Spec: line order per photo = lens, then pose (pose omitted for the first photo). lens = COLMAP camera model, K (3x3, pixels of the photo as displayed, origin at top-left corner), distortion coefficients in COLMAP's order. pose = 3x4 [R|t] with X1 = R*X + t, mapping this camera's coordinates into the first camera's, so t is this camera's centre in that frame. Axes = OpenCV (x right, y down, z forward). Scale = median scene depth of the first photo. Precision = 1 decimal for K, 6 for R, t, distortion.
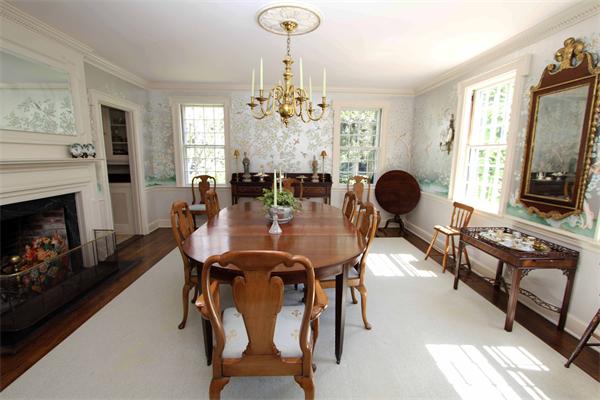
lens RADIAL K [[276.3, 0, 300.0], [0, 276.3, 200.0], [0, 0, 1]] dist [-0.001169, -0.000159]
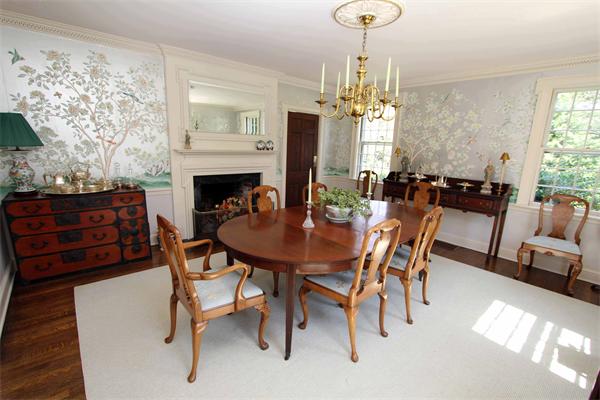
lens RADIAL K [[281.1, 0, 299.1], [0, 281.1, 205.8], [0, 0, 1]] dist [-0.000981, 0.000027]
pose [[0.628388, 0.186618, -0.755184, 0.346272], [-0.158260, 0.981164, 0.110774, -0.037587], [0.761632, 0.049906, 0.646086, 0.121970]]
